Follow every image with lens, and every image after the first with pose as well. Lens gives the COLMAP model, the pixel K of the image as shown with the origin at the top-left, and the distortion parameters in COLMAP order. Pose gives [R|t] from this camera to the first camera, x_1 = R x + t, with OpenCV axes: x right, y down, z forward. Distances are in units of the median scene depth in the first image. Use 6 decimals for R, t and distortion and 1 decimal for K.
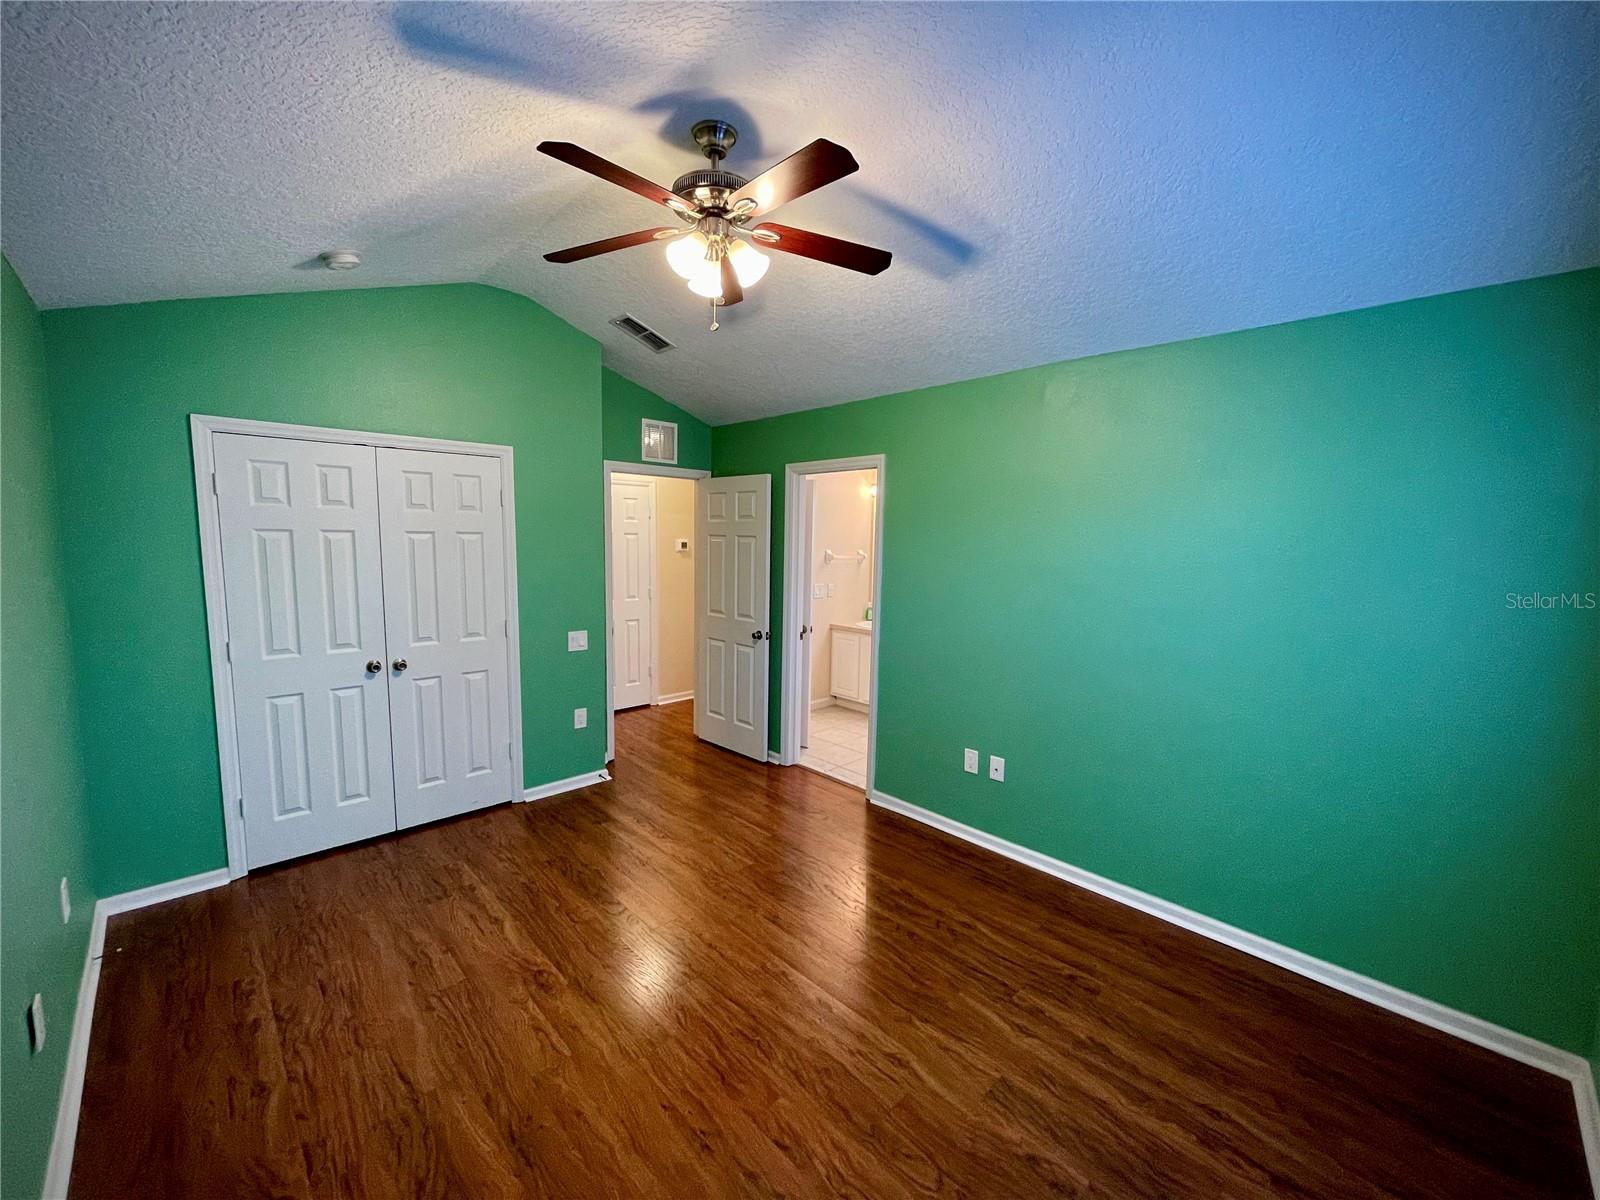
lens RADIAL K [[642.8, 0, 801.5], [0, 642.8, 604.1], [0, 0, 1]] dist [0.000276, 0.001066]
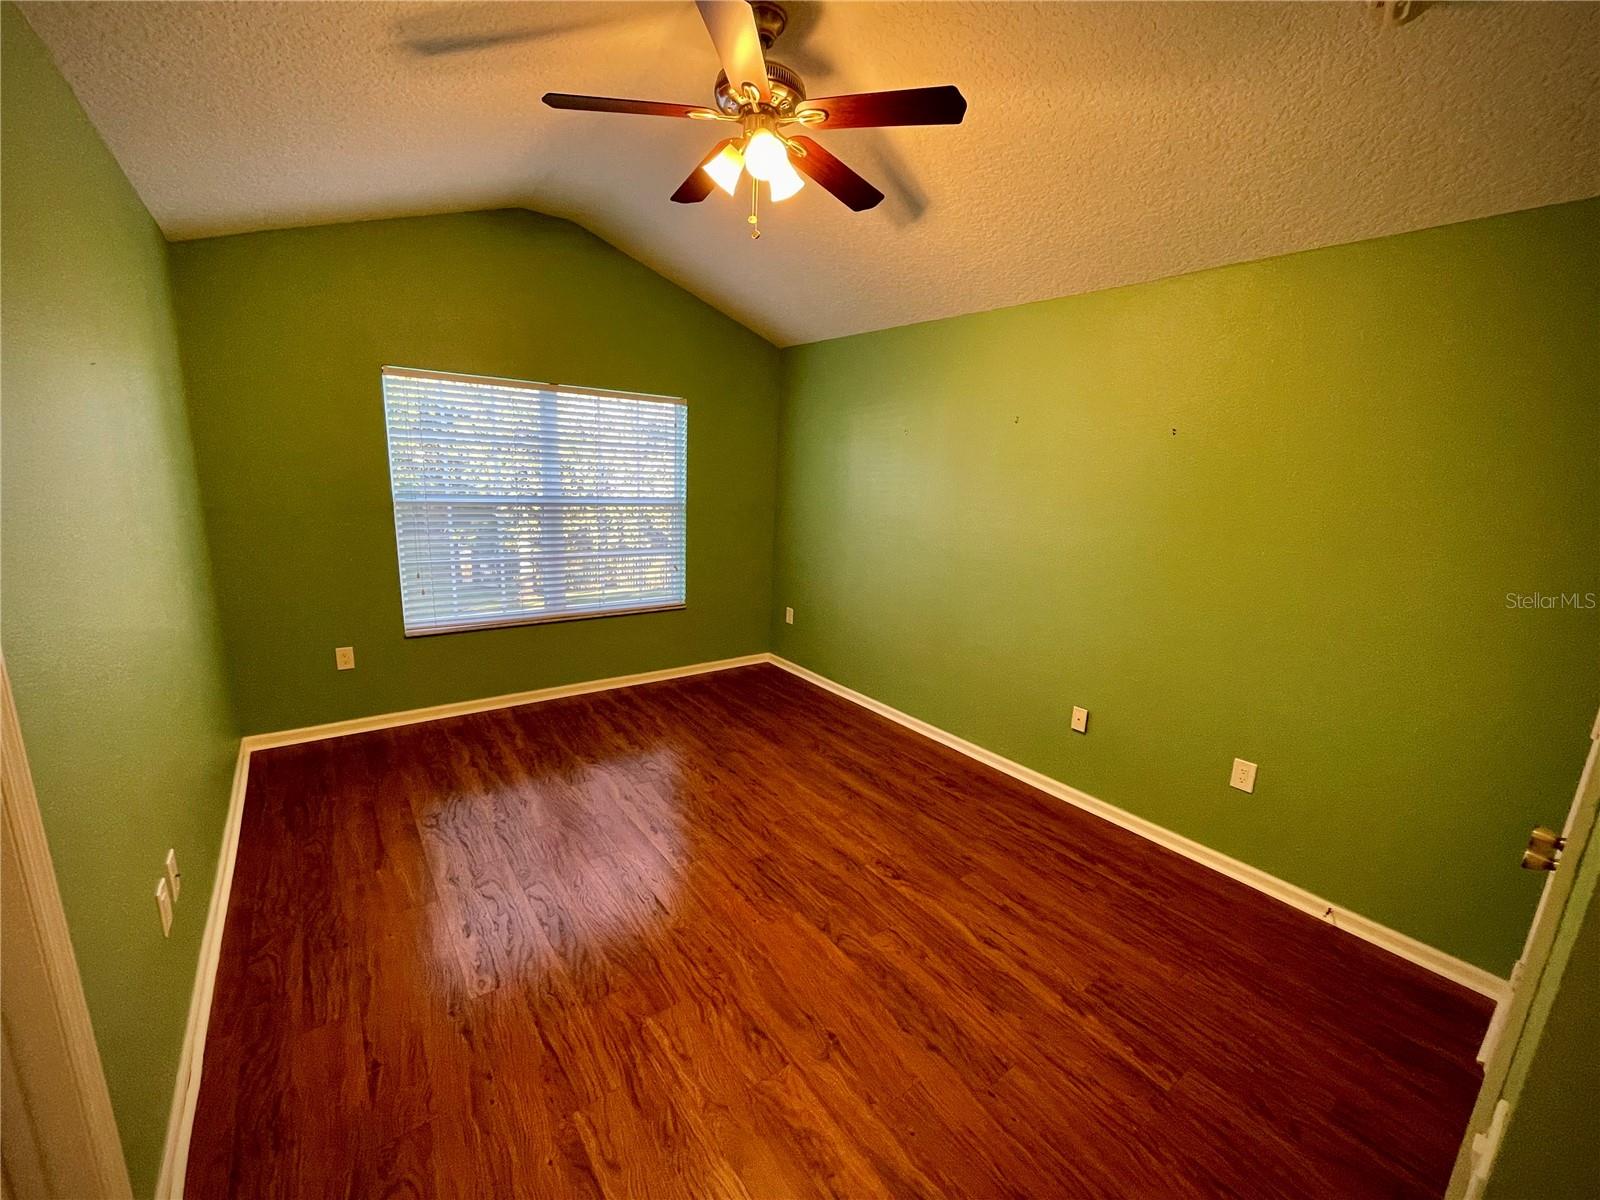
lens RADIAL K [[642.8, 0, 797.7], [0, 642.8, 605.2], [0, 0, 1]] dist [0.000276, 0.001066]
pose [[-0.989660, -0.088683, 0.112736, -0.327001], [-0.048983, 0.947669, 0.315474, -0.191618], [-0.134813, 0.306690, -0.942214, 1.909807]]
